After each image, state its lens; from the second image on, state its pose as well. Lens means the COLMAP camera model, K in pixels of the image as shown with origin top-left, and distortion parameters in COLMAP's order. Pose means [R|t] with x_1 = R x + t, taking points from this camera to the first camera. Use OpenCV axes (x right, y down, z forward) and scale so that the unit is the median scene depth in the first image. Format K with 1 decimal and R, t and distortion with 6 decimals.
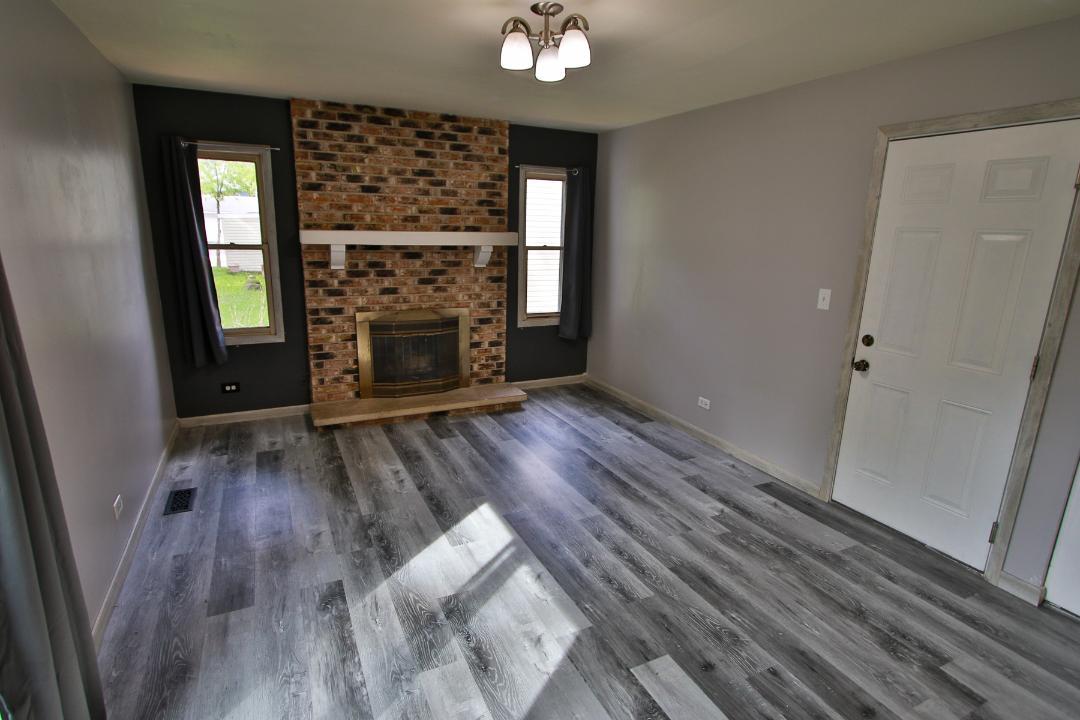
lens RADIAL K [[553.0, 0, 532.0], [0, 553.0, 362.2], [0, 0, 1]] dist [-0.012967, -0.000047]
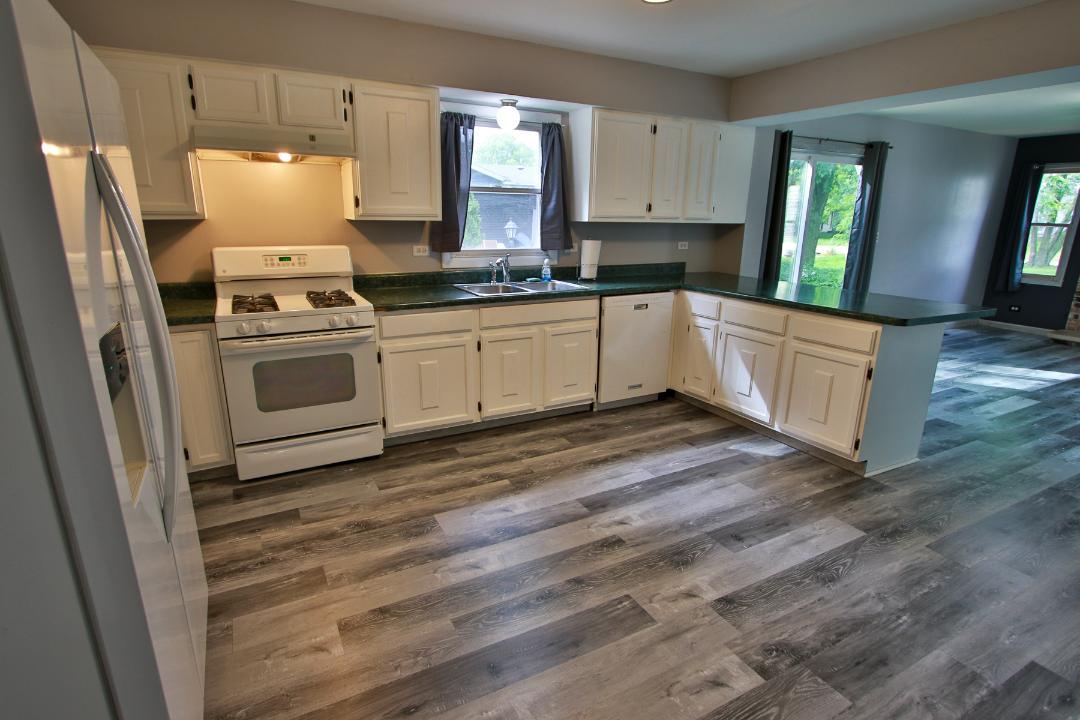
lens RADIAL K [[553.0, 0, 532.0], [0, 553.0, 362.2], [0, 0, 1]] dist [-0.012967, -0.000047]
pose [[0.039391, 0.242173, -0.969433, 1.061085], [-0.254343, 0.940660, 0.224651, 0.201264], [0.966312, 0.237719, 0.098649, -0.556865]]
